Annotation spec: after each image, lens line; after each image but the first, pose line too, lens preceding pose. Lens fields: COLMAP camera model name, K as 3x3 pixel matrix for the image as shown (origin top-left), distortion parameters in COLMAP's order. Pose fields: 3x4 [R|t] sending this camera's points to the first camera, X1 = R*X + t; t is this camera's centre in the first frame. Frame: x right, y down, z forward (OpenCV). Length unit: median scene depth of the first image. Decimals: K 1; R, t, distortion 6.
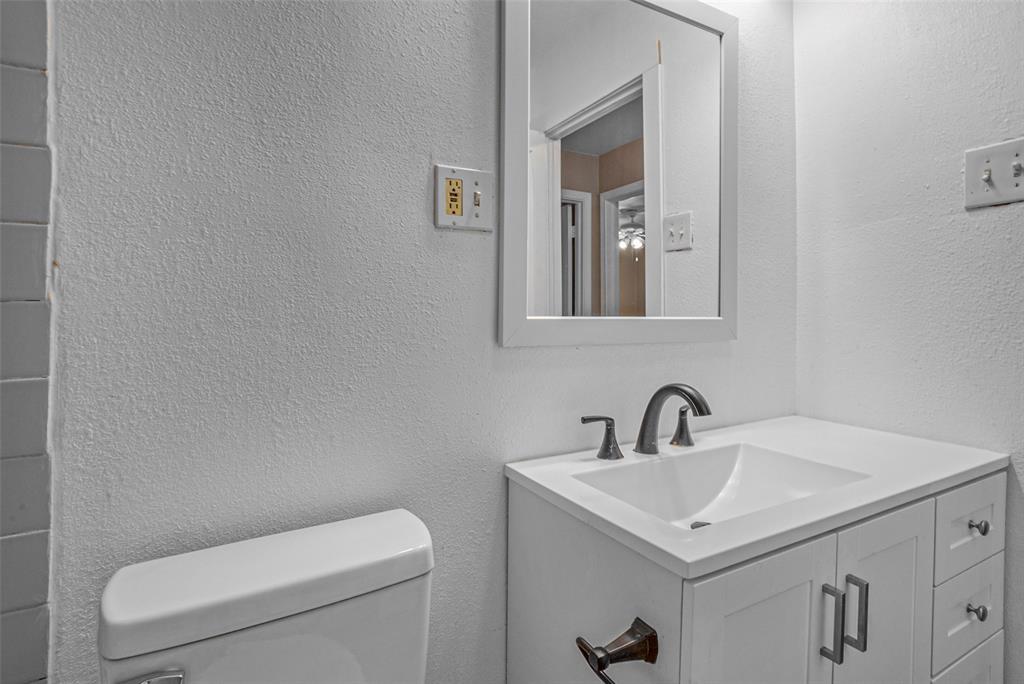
lens RADIAL K [[507.2, 0, 512.0], [0, 507.2, 342.0], [0, 0, 1]] dist [-0.034924, 0.000237]
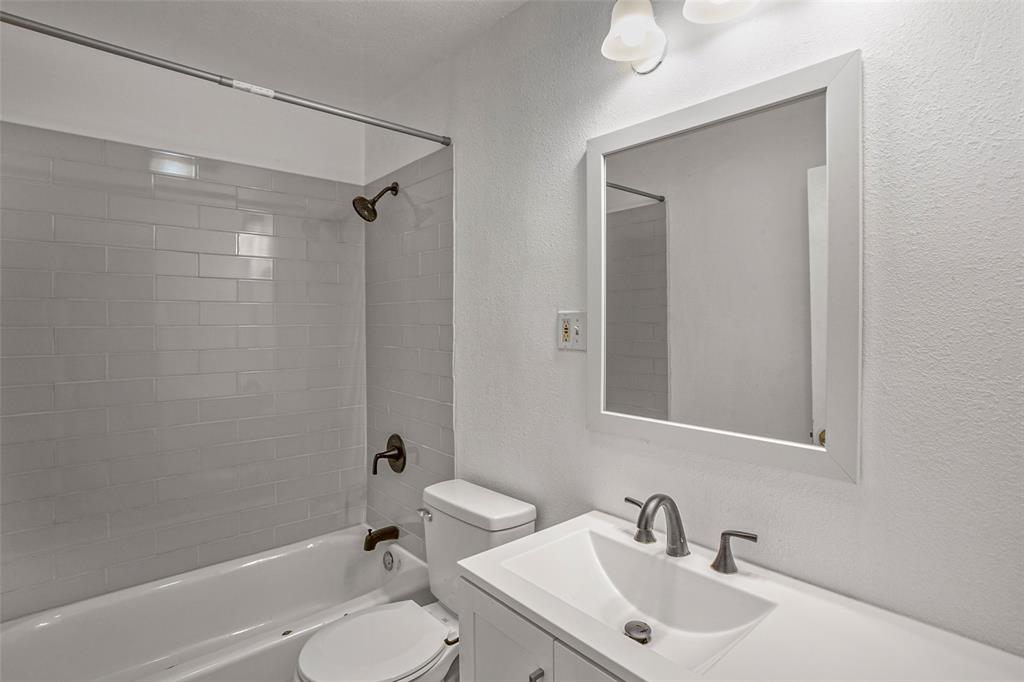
lens RADIAL K [[496.5, 0, 516.5], [0, 496.5, 352.7], [0, 0, 1]] dist [-0.049778, 0.019012]
pose [[0.224698, 0.074606, -0.971568, 1.385478], [-0.042223, 0.996874, 0.066784, -0.314502], [0.973513, 0.026017, 0.227146, 0.490100]]
